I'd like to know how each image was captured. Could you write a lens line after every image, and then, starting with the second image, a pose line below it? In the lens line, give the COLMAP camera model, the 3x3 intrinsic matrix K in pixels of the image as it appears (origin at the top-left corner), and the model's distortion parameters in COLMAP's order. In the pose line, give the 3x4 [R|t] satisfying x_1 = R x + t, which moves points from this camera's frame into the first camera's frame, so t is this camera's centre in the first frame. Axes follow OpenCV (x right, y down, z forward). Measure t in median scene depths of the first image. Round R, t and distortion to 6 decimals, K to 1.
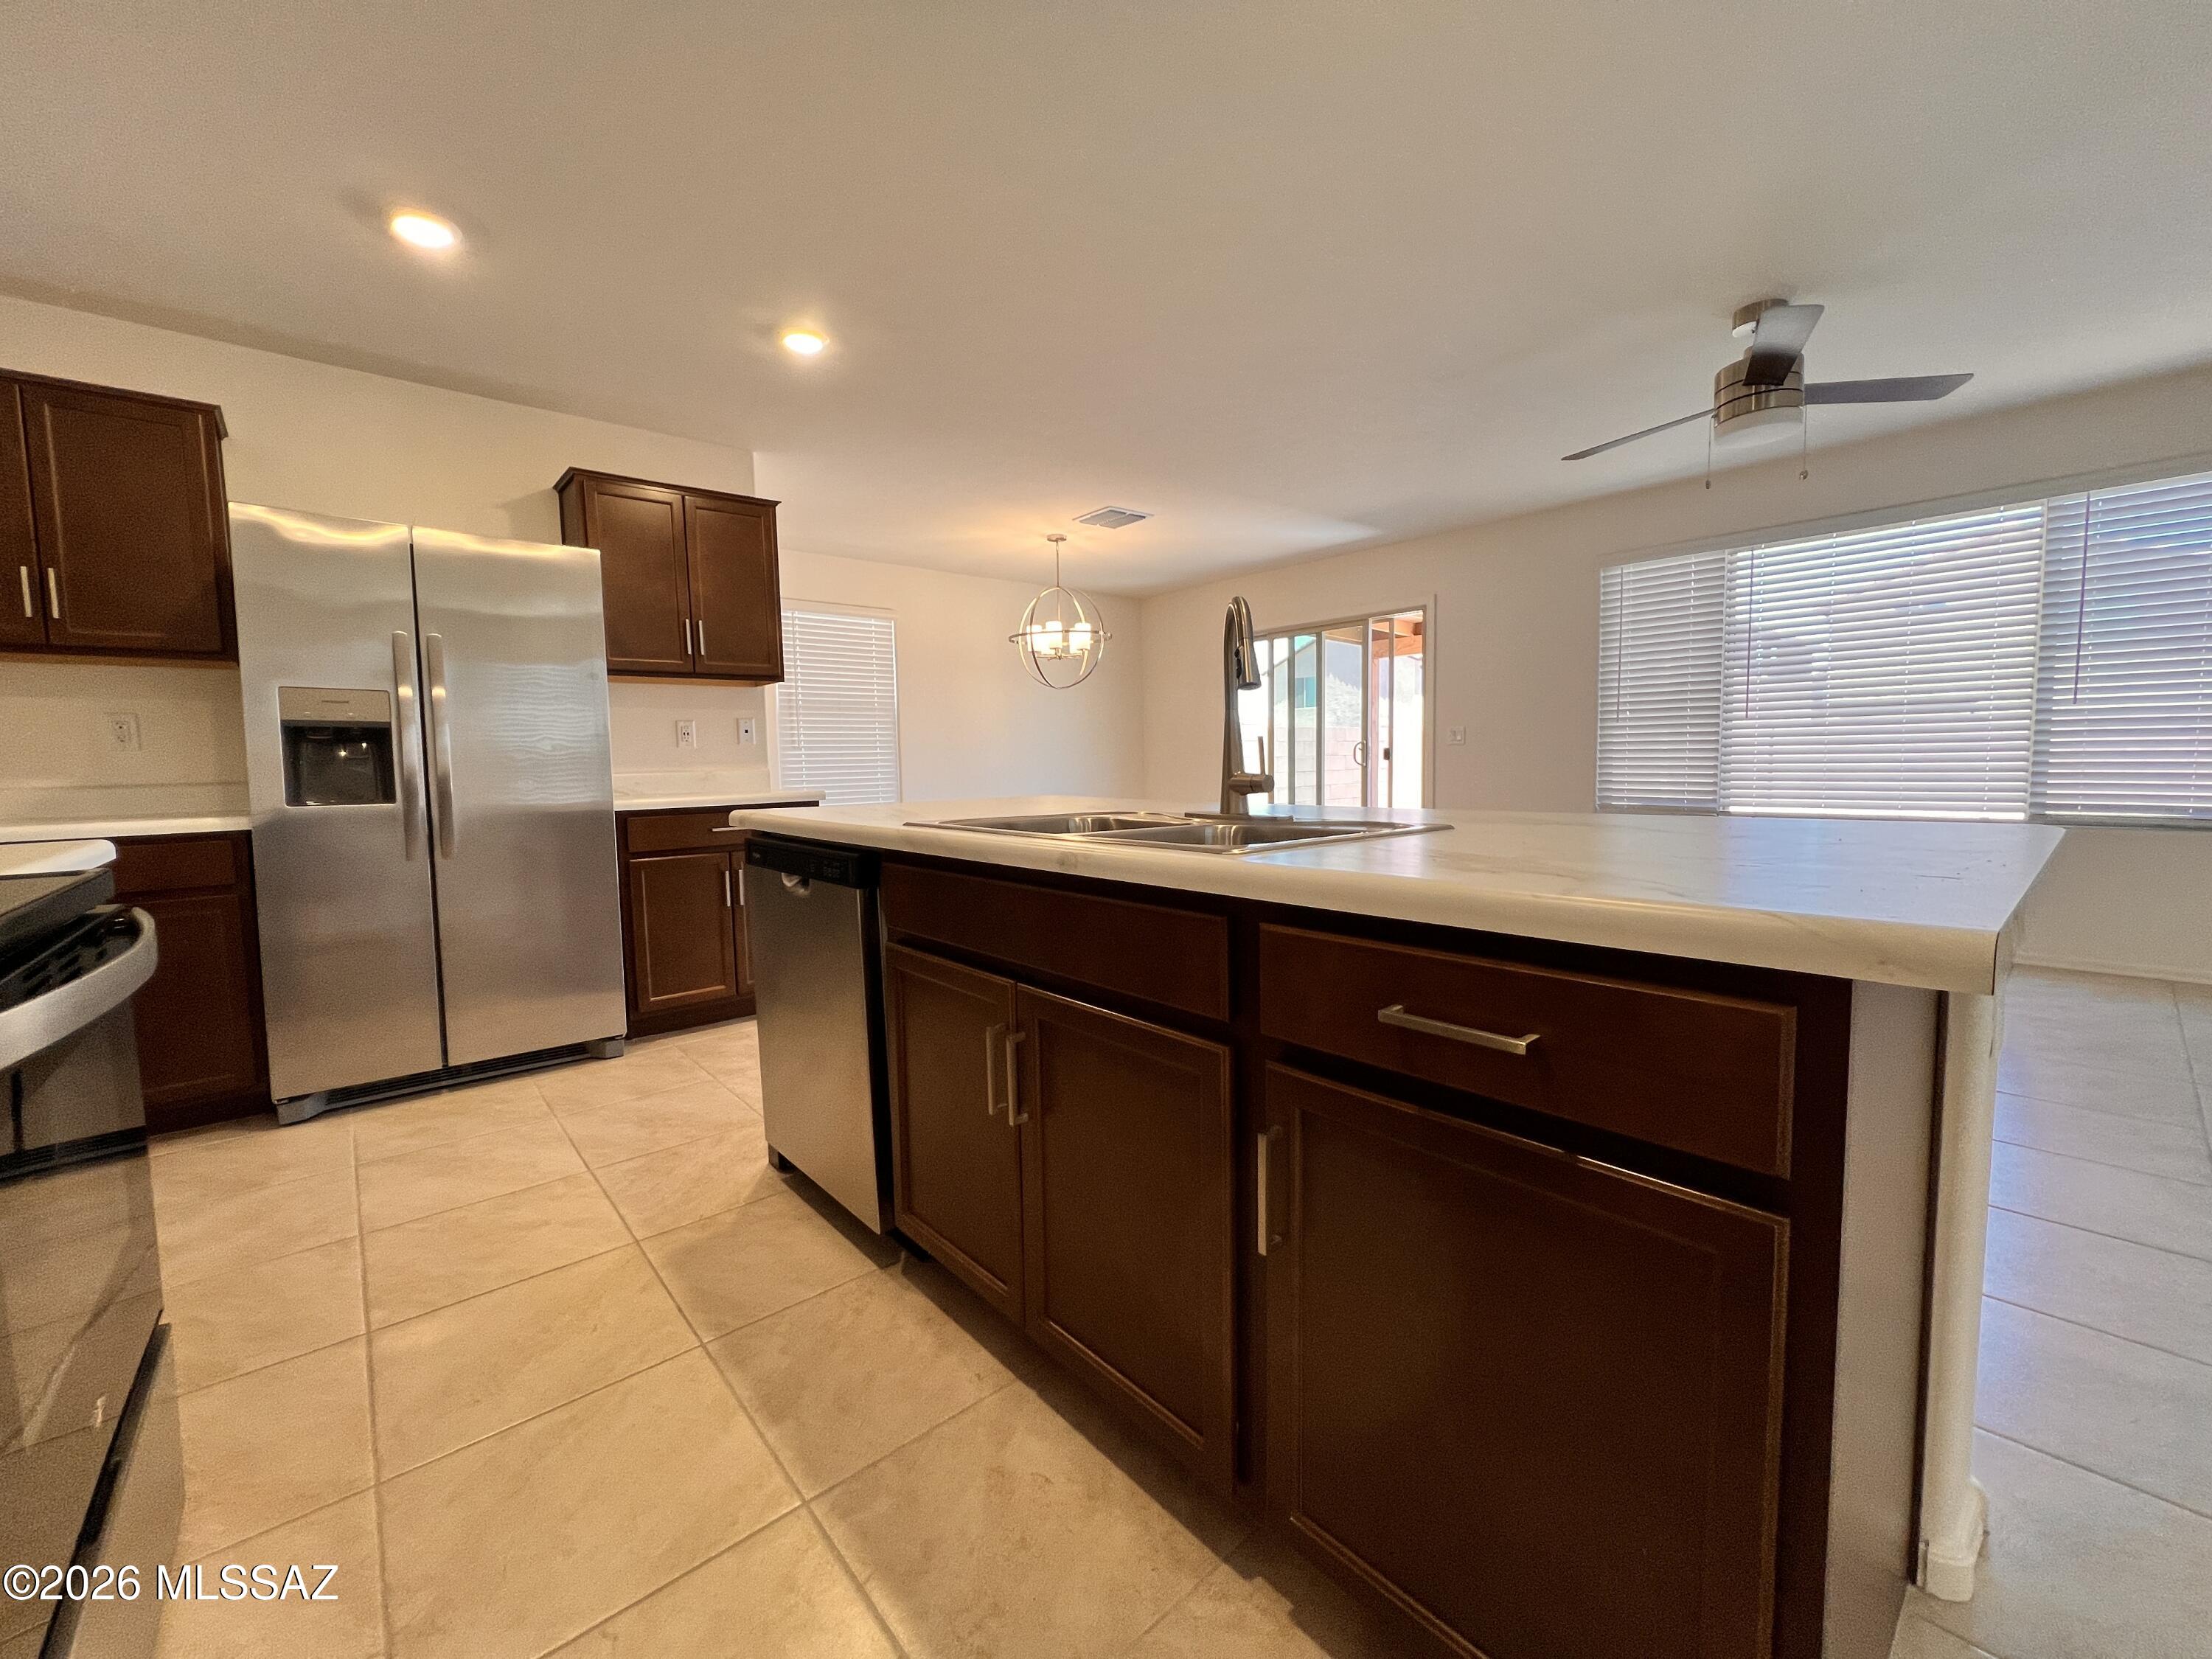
lens RADIAL K [[886.2, 0, 1102.7], [0, 886.2, 827.2], [0, 0, 1]] dist [-0.001777, 0.000770]
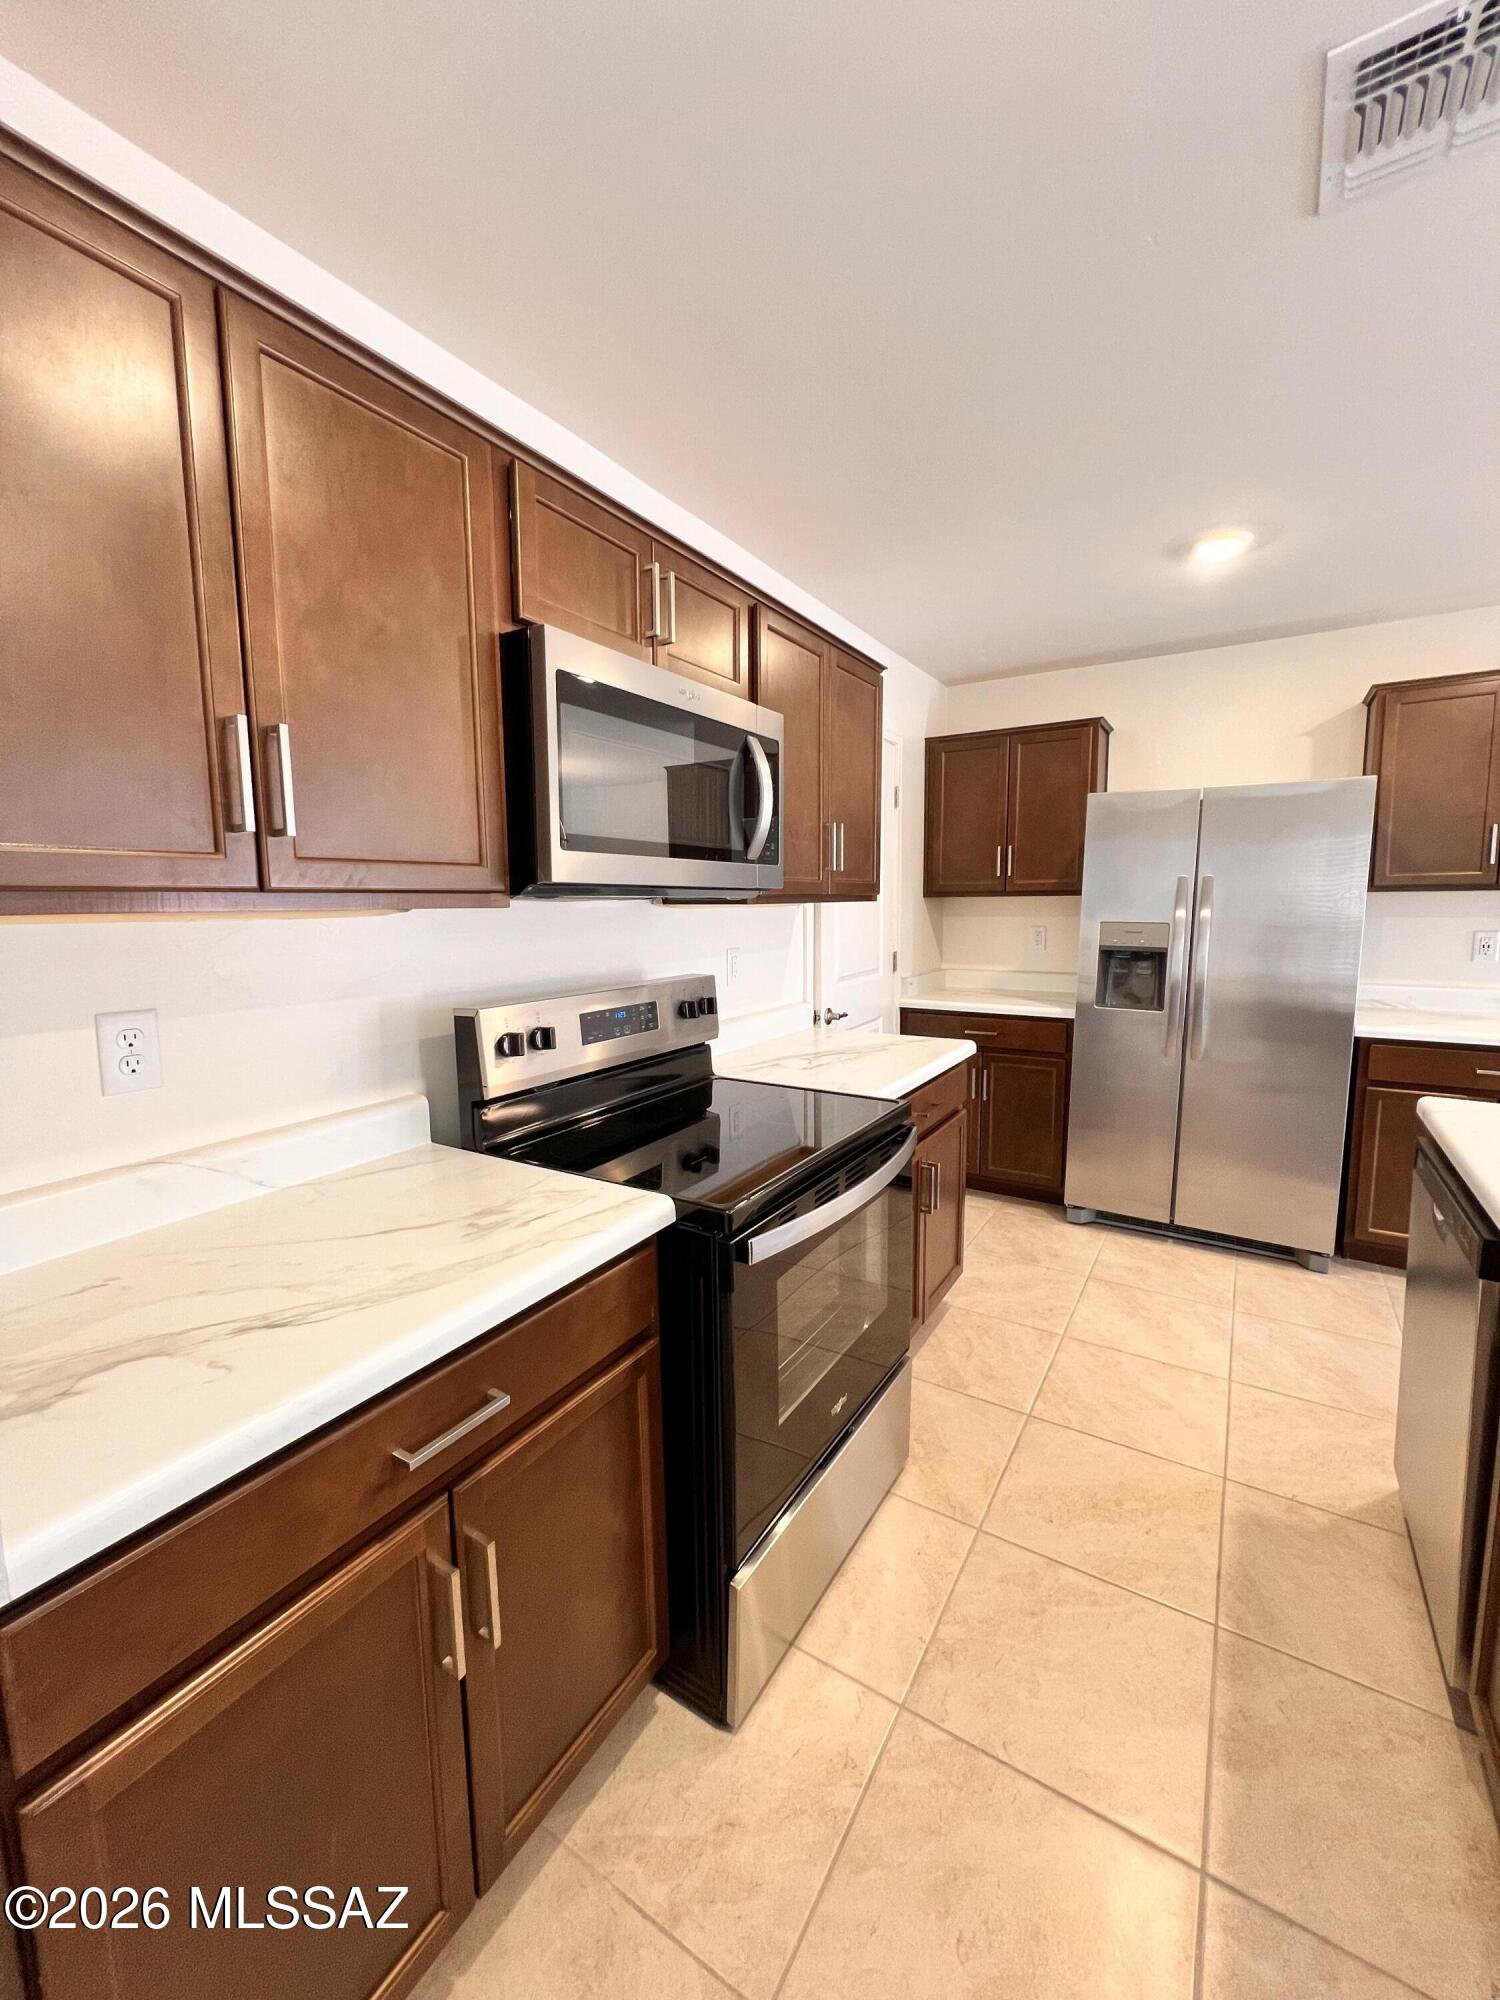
lens RADIAL K [[798.5, 0, 751.5], [0, 798.5, 992.9], [0, 0, 1]] dist [-0.002549, 0.000704]
pose [[0.286016, 0.128410, -0.949582, 0.125606], [-0.068807, 0.991174, 0.113309, -0.150070], [0.955751, 0.032930, 0.292327, 0.101750]]
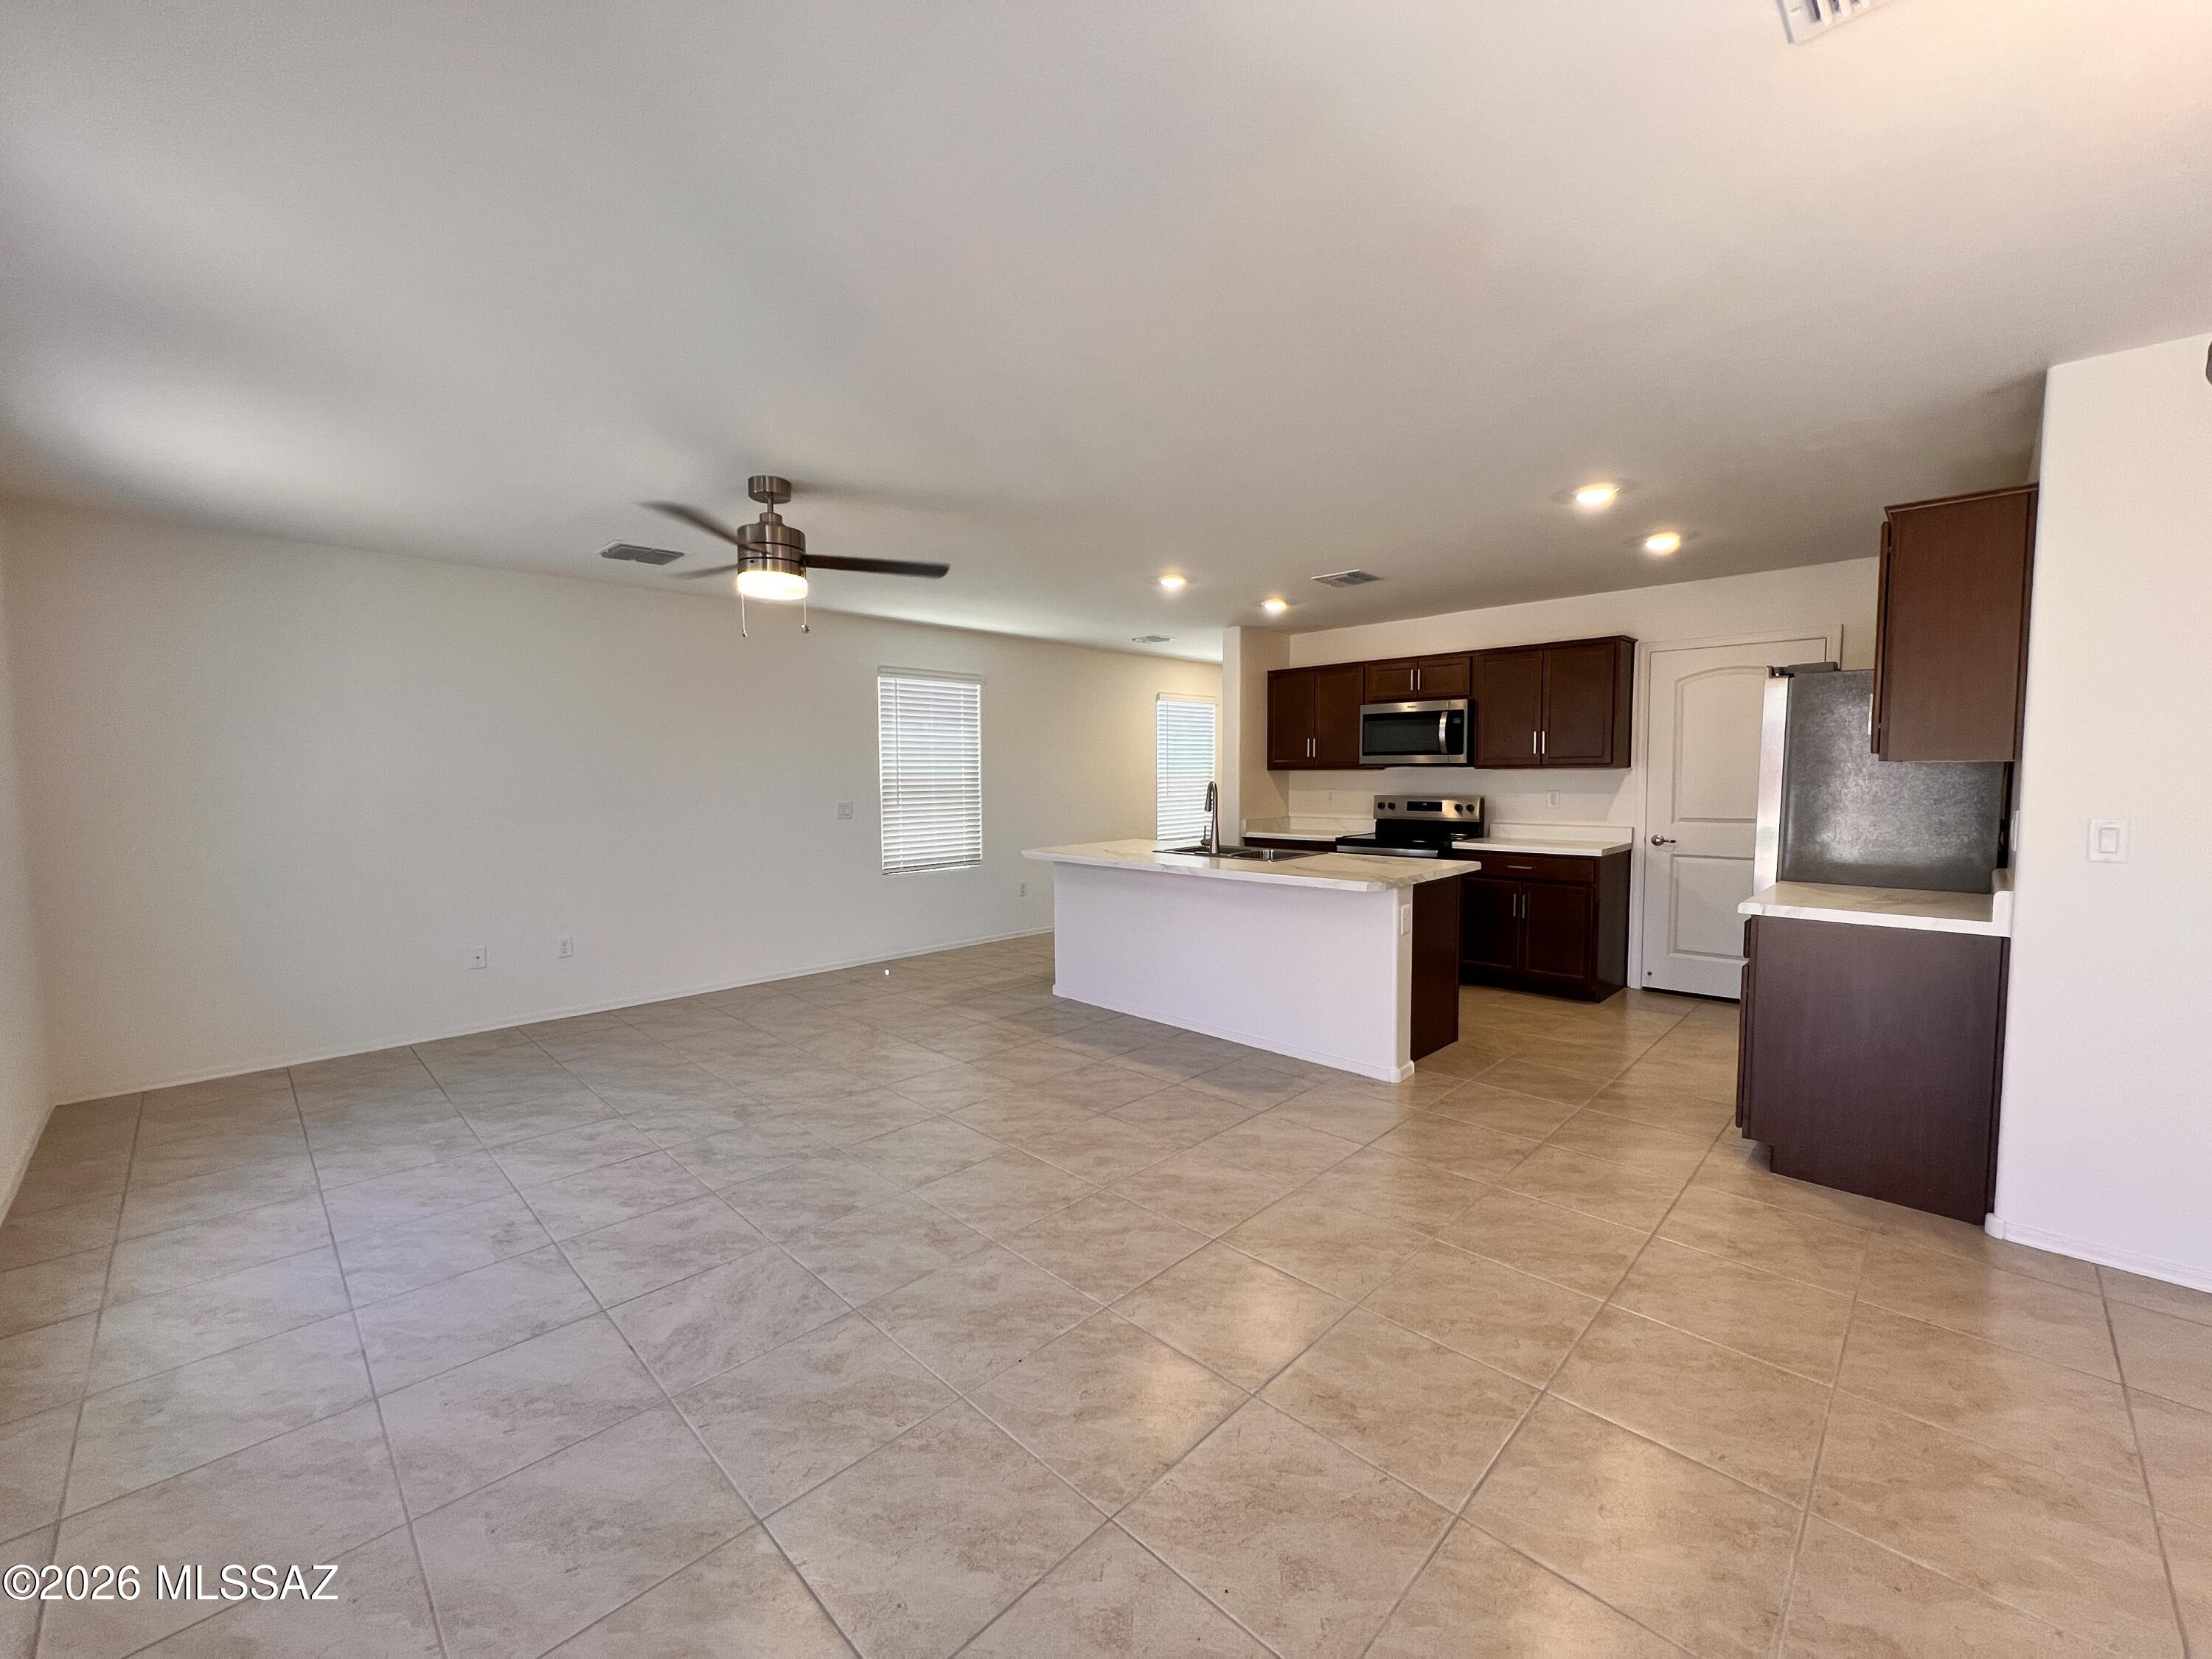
lens RADIAL K [[886.2, 0, 1102.7], [0, 886.2, 827.2], [0, 0, 1]] dist [-0.001777, 0.000770]
pose [[-0.997484, 0.030739, -0.063876, 0.458952], [0.021512, 0.989859, 0.140412, -0.337830], [0.067544, 0.138685, -0.988031, 2.513972]]
